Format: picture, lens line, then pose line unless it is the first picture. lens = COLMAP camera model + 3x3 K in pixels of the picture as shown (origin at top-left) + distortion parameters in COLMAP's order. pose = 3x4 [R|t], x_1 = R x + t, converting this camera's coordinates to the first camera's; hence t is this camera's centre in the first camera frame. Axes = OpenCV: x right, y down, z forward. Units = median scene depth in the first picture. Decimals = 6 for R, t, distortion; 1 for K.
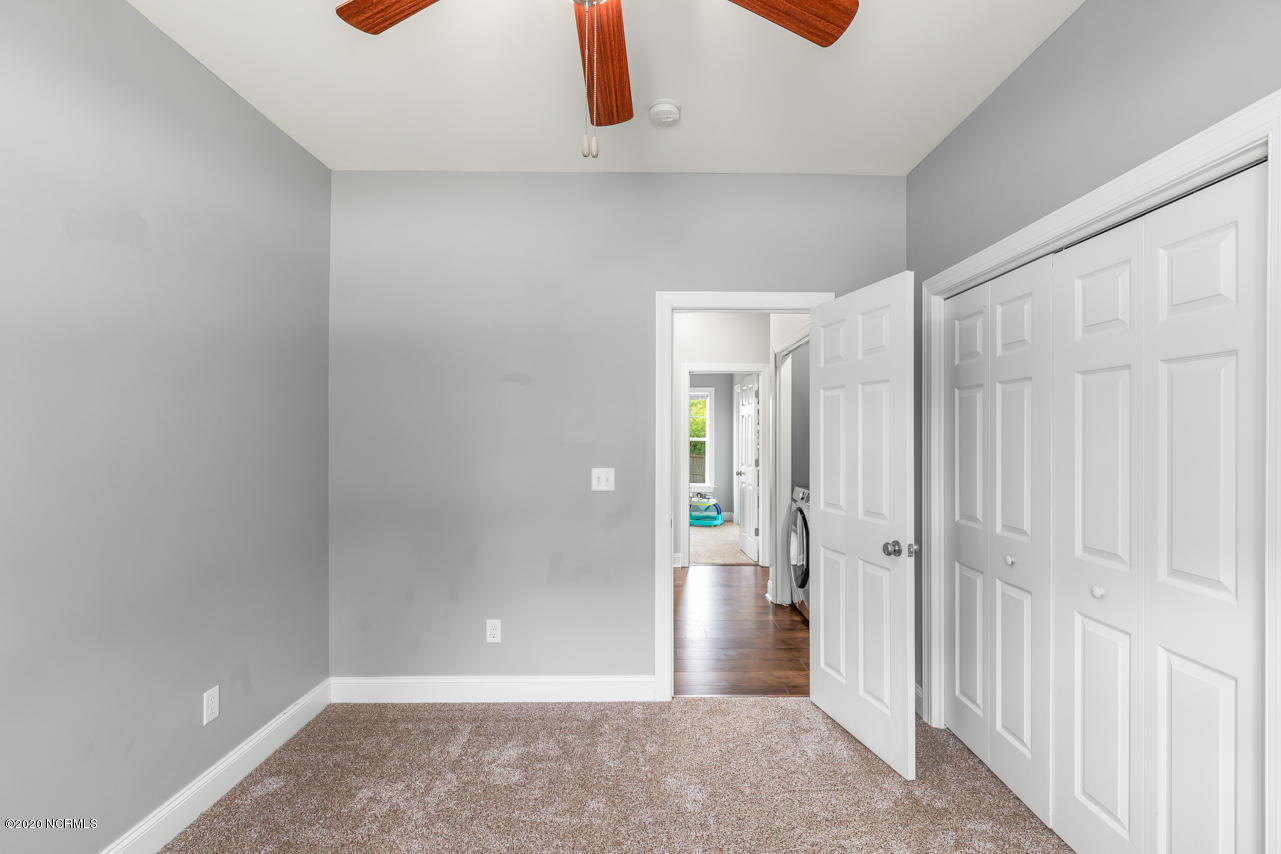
lens RADIAL K [[599.0, 0, 644.2], [0, 599.0, 427.5], [0, 0, 1]] dist [-0.001587, -0.000338]
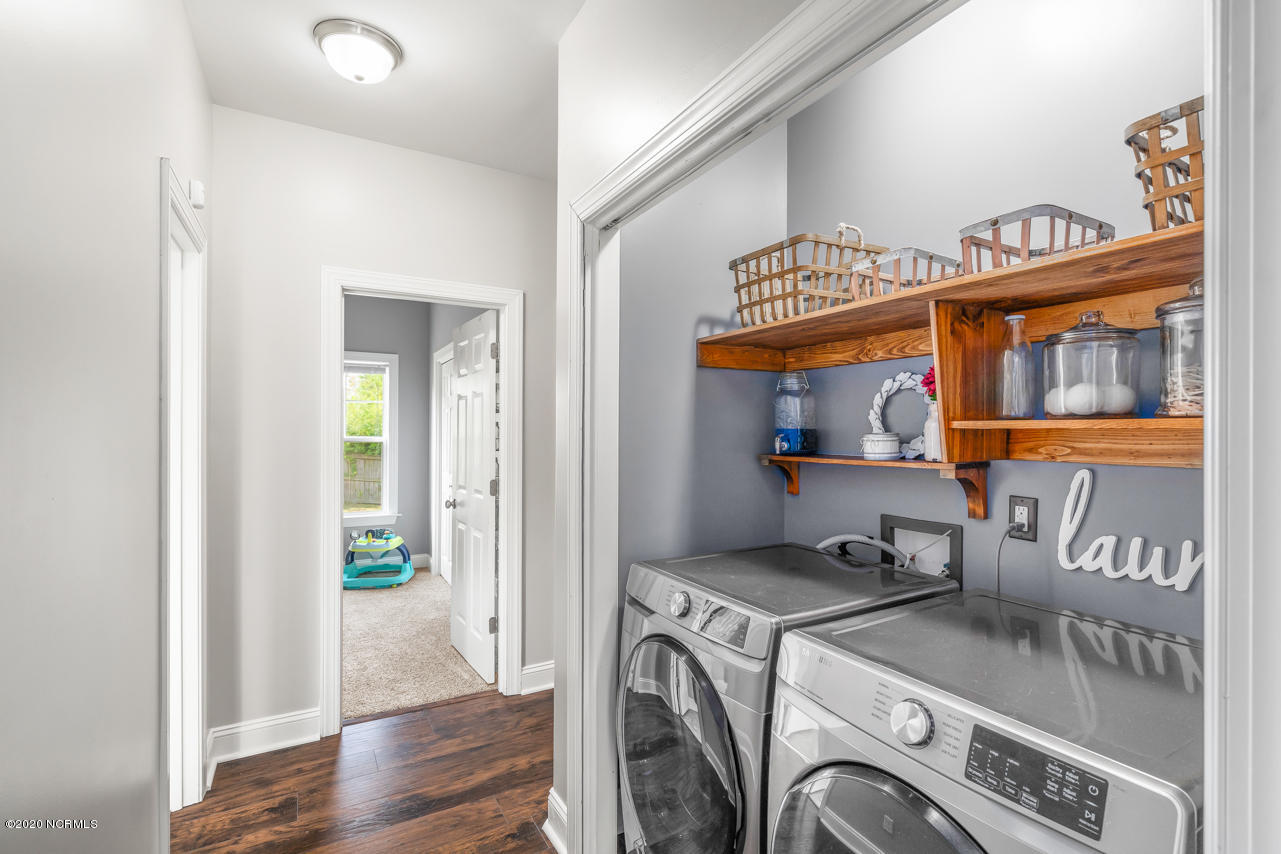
lens RADIAL K [[599.0, 0, 651.3], [0, 599.0, 425.6], [0, 0, 1]] dist [-0.001587, -0.000338]
pose [[0.865102, 0.001127, 0.501594, 0.035203], [-0.002869, 0.999992, 0.002701, 0.003743], [-0.501587, -0.003776, 0.865099, 0.350641]]
